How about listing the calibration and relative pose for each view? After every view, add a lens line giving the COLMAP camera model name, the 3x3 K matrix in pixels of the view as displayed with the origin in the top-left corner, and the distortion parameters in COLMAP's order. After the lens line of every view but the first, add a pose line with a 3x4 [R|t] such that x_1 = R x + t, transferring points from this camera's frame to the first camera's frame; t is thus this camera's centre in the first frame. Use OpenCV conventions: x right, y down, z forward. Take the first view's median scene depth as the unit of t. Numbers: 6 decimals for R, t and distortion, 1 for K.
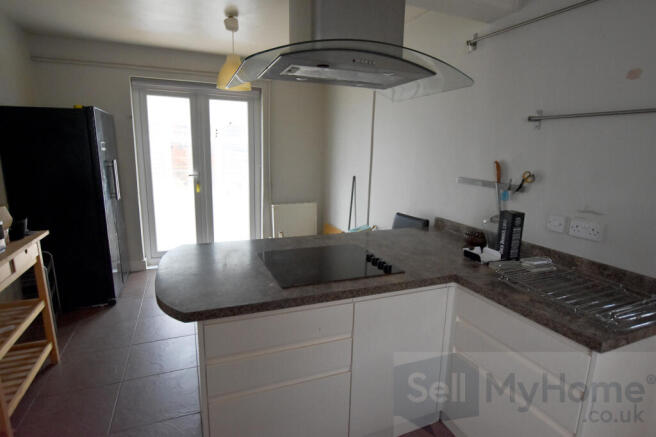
lens RADIAL K [[350.0, 0, 329.0], [0, 350.0, 220.1], [0, 0, 1]] dist [0.002340, 0.000504]
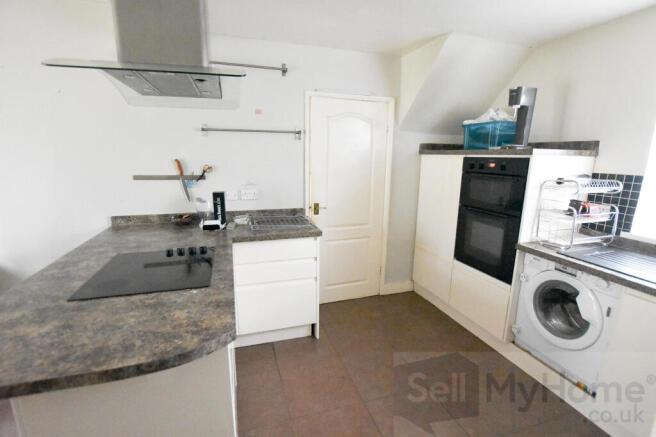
lens RADIAL K [[308.4, 0, 328.8], [0, 308.4, 218.7], [0, 0, 1]] dist [-0.001477, -0.000156]
pose [[0.095367, -0.227841, 0.969017, -0.701727], [0.198911, 0.958183, 0.205718, -0.088135], [-0.975366, 0.173129, 0.136699, 0.359476]]
